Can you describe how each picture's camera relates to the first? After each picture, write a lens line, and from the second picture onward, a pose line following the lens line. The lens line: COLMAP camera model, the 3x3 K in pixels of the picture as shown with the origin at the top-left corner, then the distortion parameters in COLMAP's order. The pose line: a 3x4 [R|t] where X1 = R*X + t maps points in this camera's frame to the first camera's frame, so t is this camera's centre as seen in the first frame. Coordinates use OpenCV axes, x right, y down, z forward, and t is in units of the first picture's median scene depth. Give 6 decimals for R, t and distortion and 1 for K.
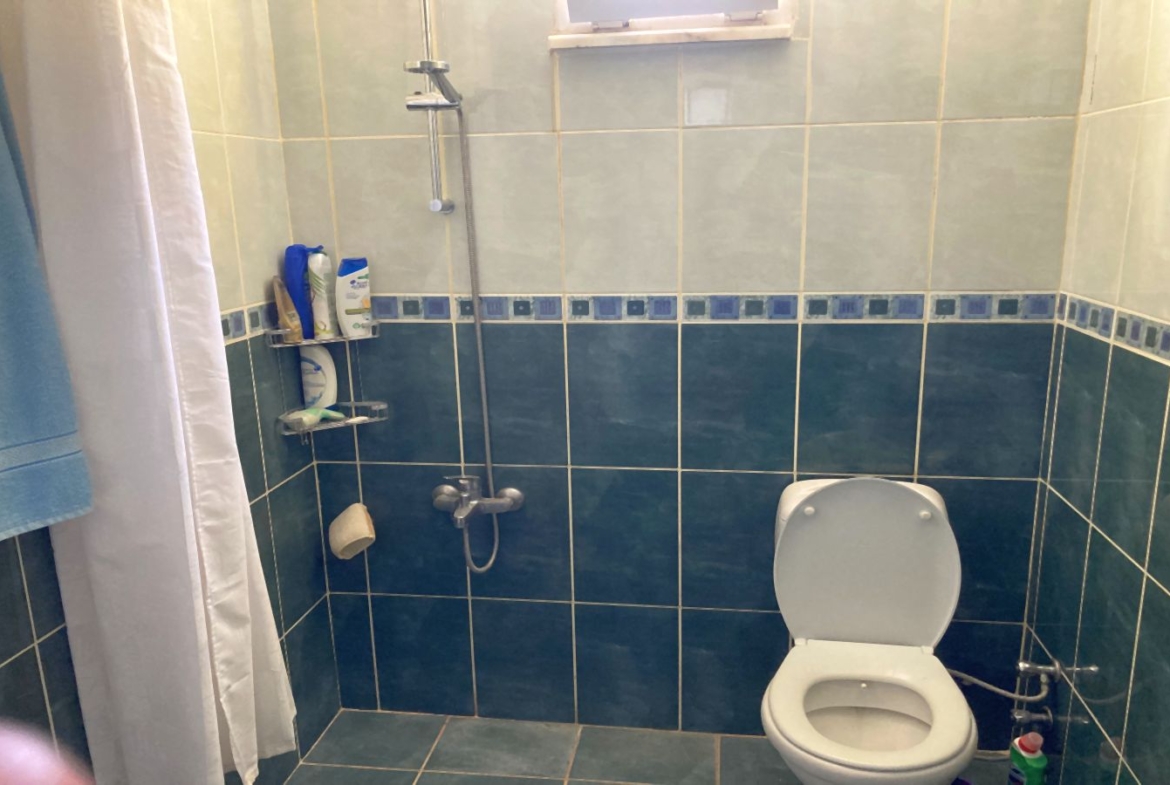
lens RADIAL K [[865.4, 0, 603.0], [0, 865.4, 408.6], [0, 0, 1]] dist [0.040668, -0.002564]
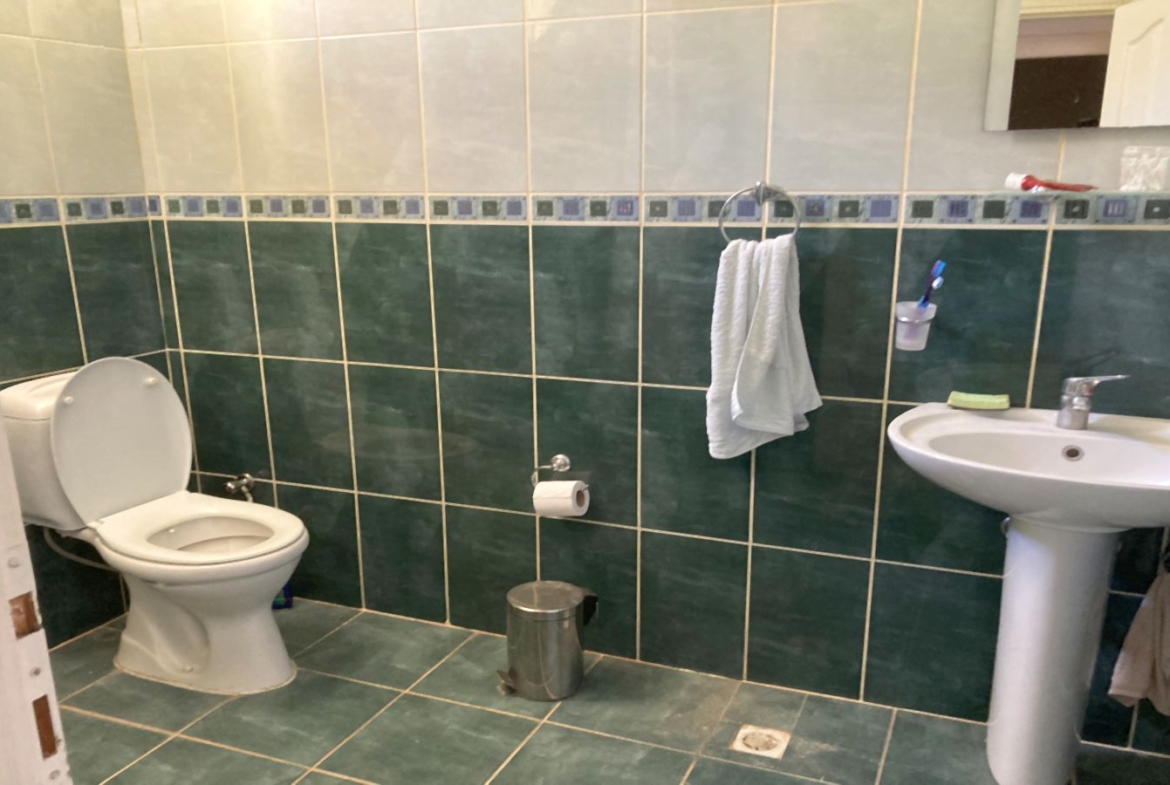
lens RADIAL K [[984.2, 0, 585.0], [0, 984.2, 392.5], [0, 0, 1]] dist [0.094393, -0.333139]
pose [[0.969764, 0.050076, -0.238850, 0.314466], [-0.033666, 0.996815, 0.072300, 0.004736], [0.241710, -0.062073, 0.968361, -0.046355]]
